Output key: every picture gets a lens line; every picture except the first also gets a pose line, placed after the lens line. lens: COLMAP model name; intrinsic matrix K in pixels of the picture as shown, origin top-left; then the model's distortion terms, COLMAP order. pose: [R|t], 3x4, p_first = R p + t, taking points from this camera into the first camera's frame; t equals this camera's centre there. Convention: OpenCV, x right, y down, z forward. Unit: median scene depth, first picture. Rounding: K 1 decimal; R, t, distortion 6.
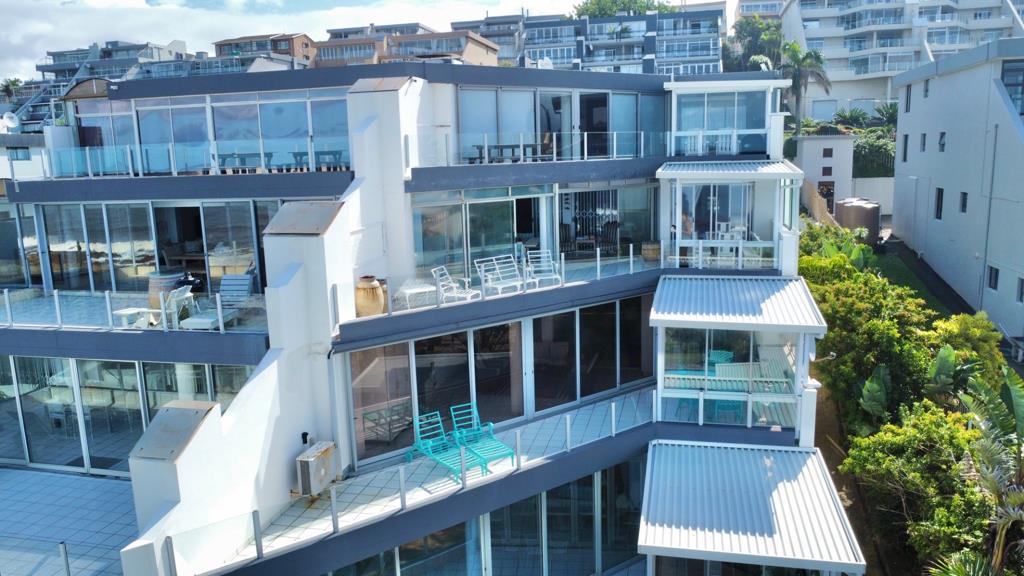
lens RADIAL K [[743.8, 0, 512.0], [0, 743.8, 288.0], [0, 0, 1]] dist [-0.034870, -0.001801]
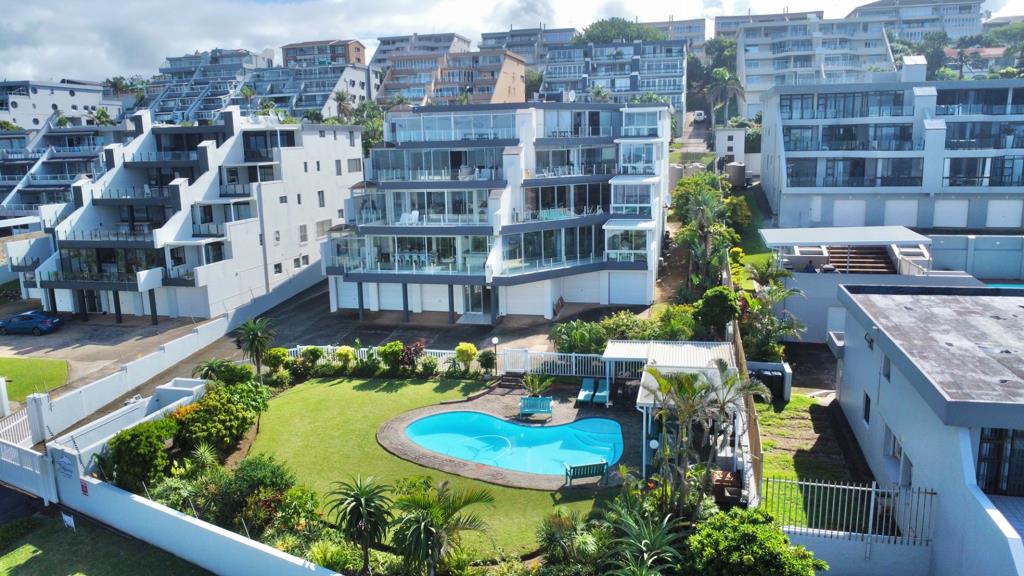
lens RADIAL K [[743.8, 0, 512.0], [0, 743.8, 288.0], [0, 0, 1]] dist [-0.034870, -0.001801]
pose [[0.999958, 0.007497, -0.005194, -0.043892], [-0.007431, 0.999895, 0.012439, 0.089932], [0.005286, -0.012400, 0.999909, -0.445224]]
